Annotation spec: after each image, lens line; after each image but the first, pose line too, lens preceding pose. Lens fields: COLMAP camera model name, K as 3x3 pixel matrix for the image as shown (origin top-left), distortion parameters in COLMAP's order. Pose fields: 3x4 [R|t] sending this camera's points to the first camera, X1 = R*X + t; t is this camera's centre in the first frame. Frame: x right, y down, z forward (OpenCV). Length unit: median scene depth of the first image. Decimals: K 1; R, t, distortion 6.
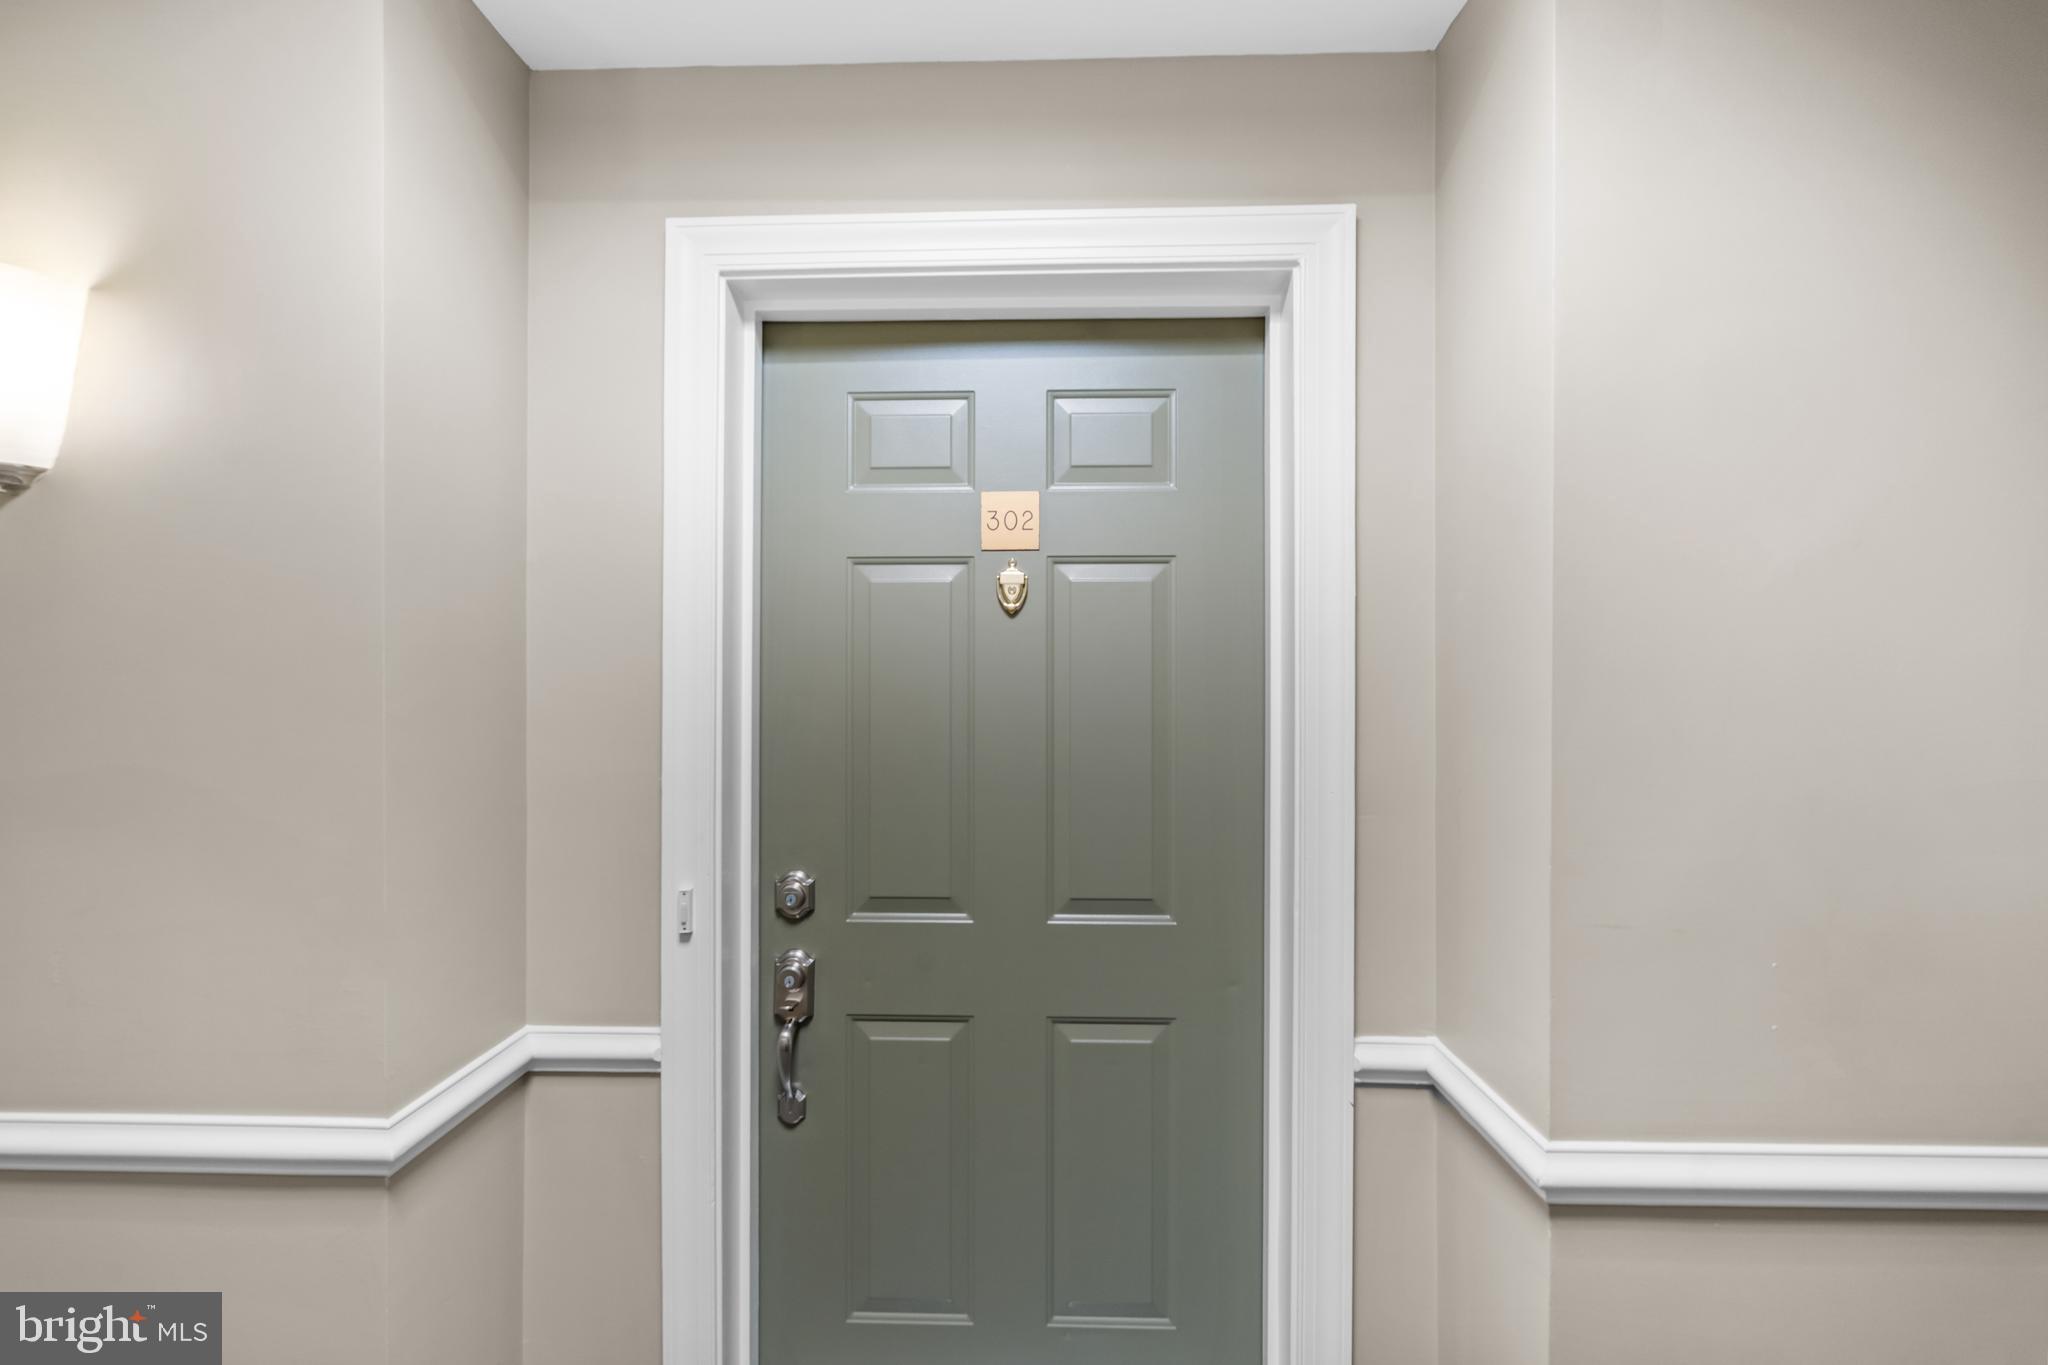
lens RADIAL K [[864.0, 0, 1024.0], [0, 864.0, 695.9], [0, 0, 1]] dist [-0.014103, -0.002316]
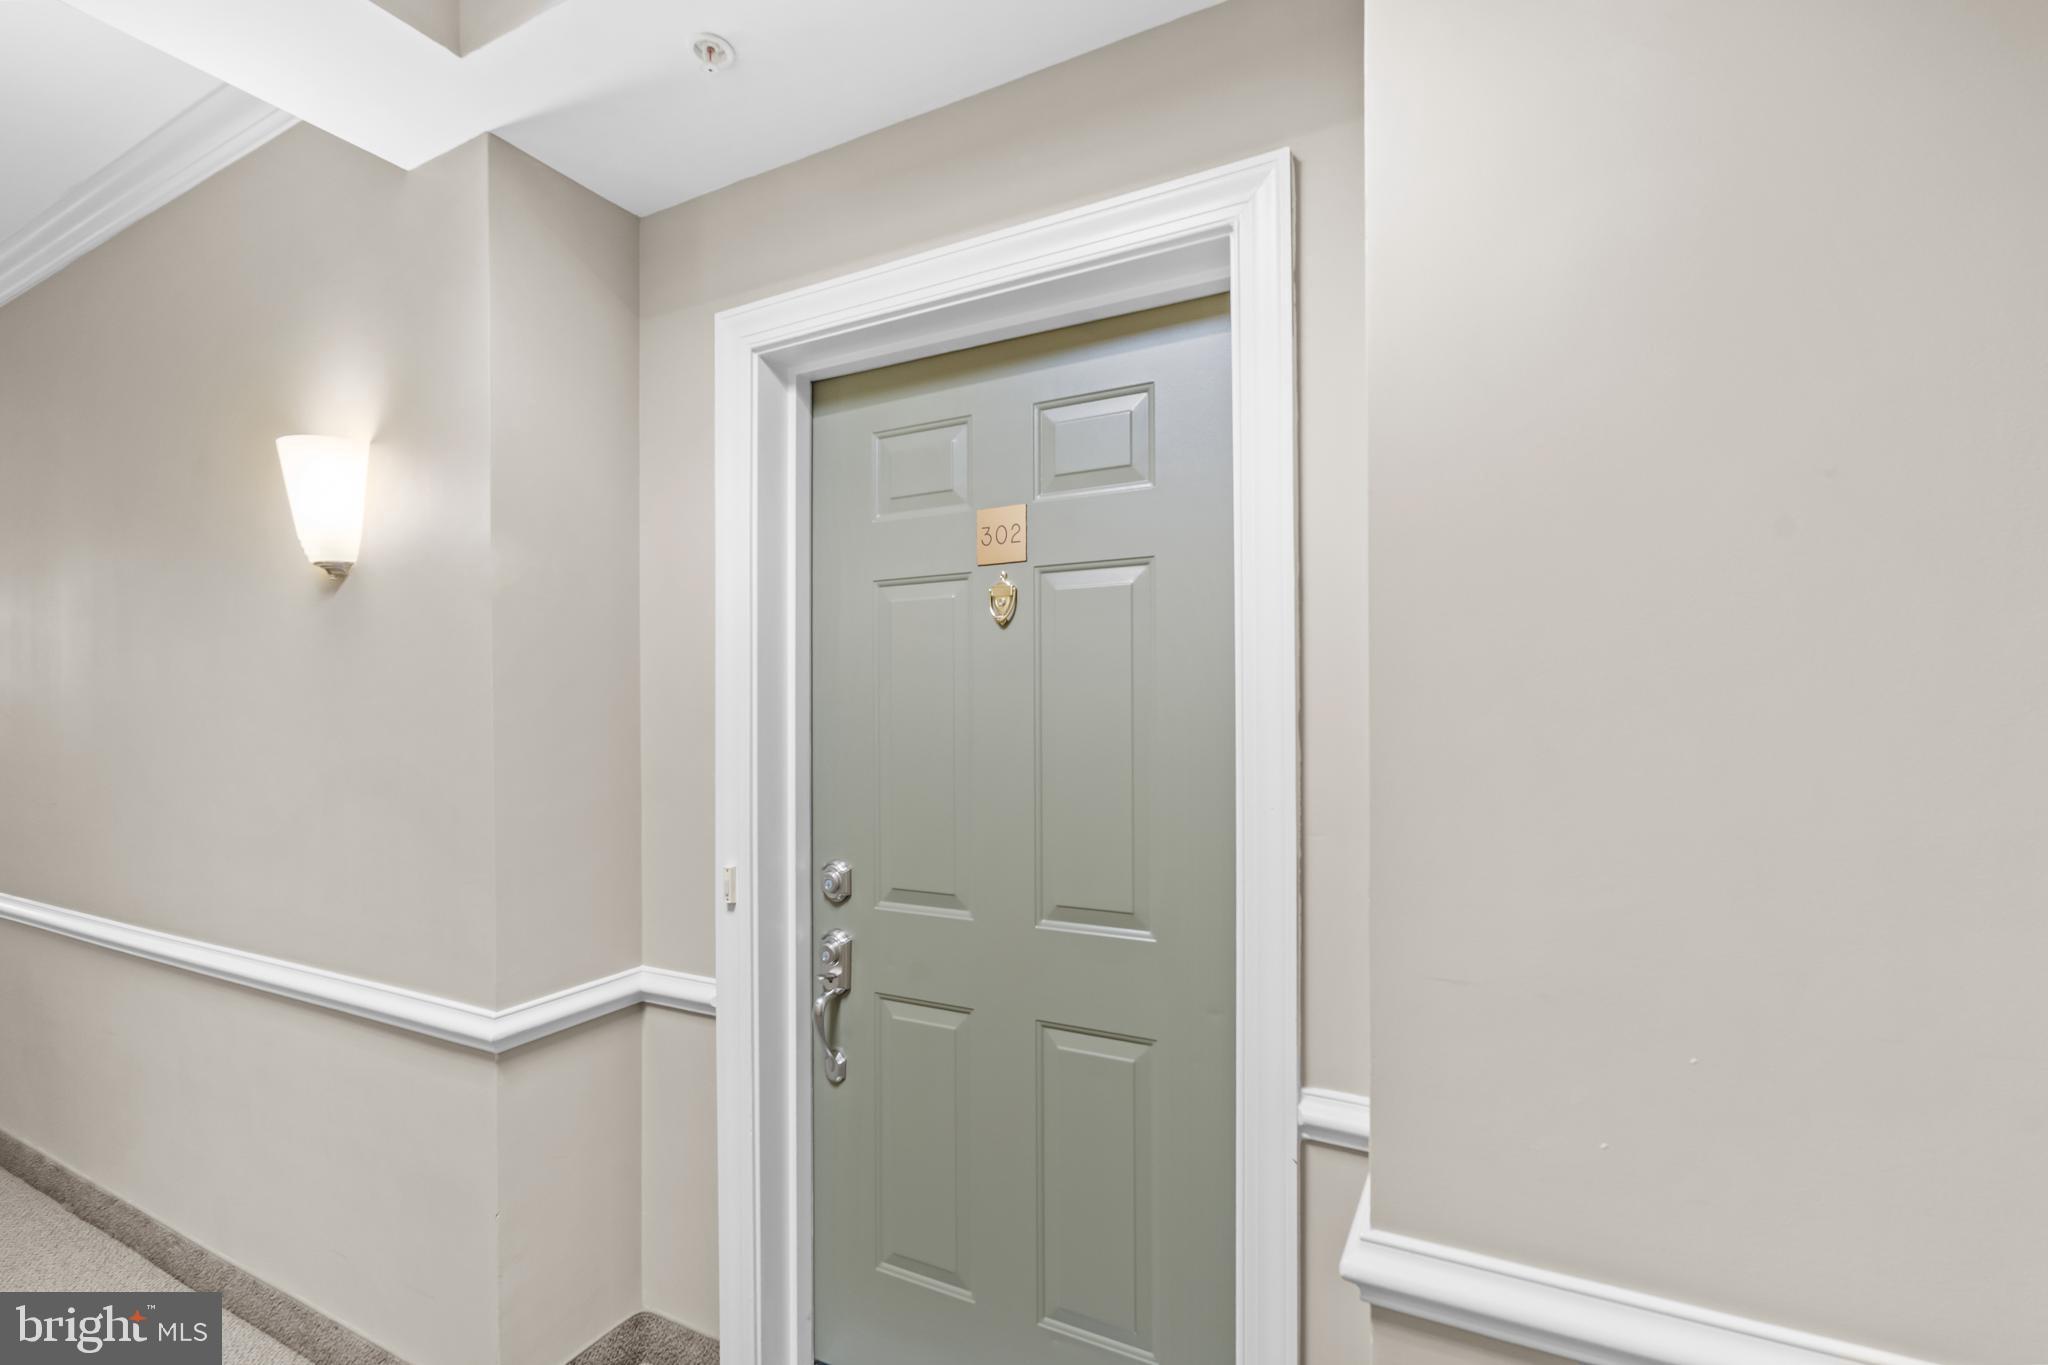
lens RADIAL K [[936.9, 0, 1025.3], [0, 936.9, 700.3], [0, 0, 1]] dist [-0.006022, -0.000974]
pose [[0.895983, -0.008600, -0.444004, 0.507761], [0.010188, 0.999947, 0.001191, -0.006164], [0.443971, -0.005591, 0.896024, 0.006849]]
